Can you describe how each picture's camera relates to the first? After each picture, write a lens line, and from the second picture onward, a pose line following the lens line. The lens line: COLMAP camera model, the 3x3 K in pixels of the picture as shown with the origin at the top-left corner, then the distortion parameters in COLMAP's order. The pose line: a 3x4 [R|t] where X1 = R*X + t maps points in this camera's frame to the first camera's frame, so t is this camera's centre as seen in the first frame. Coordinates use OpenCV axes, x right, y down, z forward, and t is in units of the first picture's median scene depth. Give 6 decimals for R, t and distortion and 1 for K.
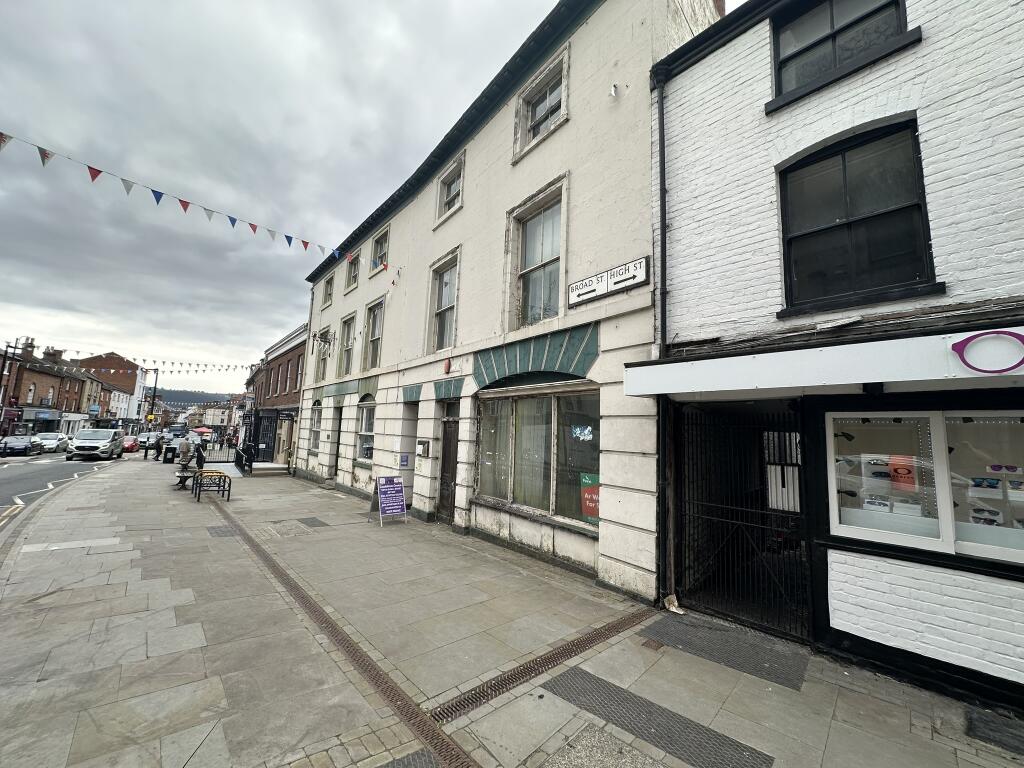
lens RADIAL K [[403.4, 0, 512.0], [0, 403.4, 384.0], [0, 0, 1]] dist [-0.001317, 0.000122]
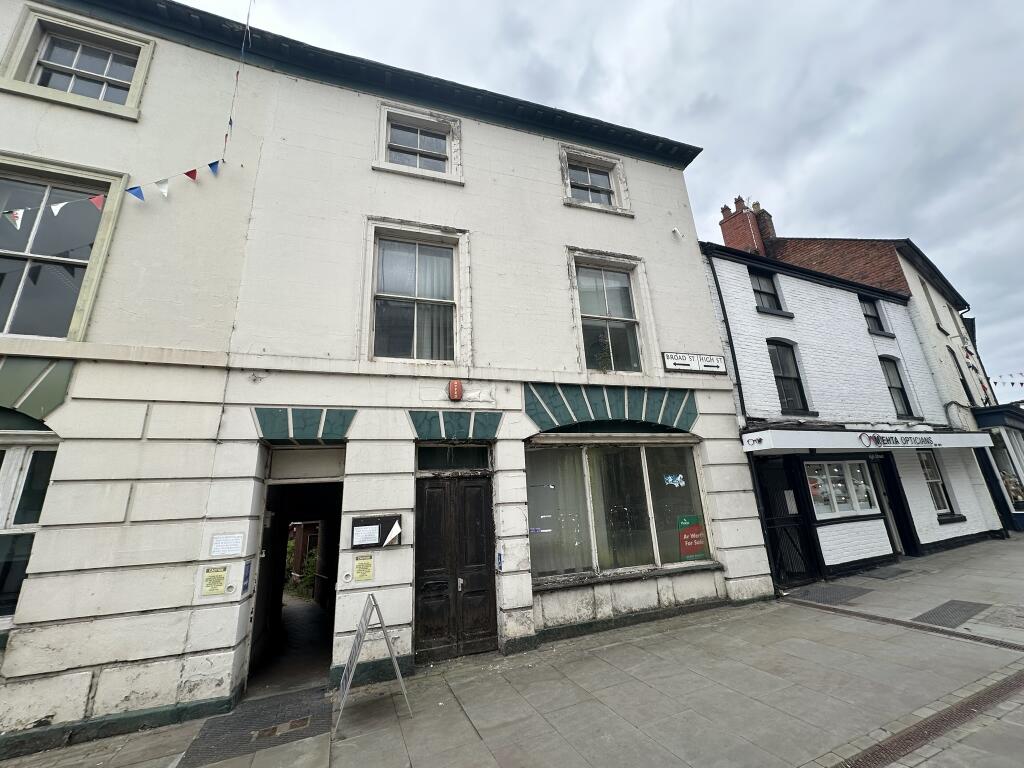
lens RADIAL K [[403.4, 0, 512.0], [0, 403.4, 384.0], [0, 0, 1]] dist [-0.001317, 0.000122]
pose [[0.340683, 0.212513, 0.915846, -1.094655], [-0.048931, 0.976807, -0.208457, 0.115989], [-0.938904, 0.026205, 0.343180, 1.040050]]
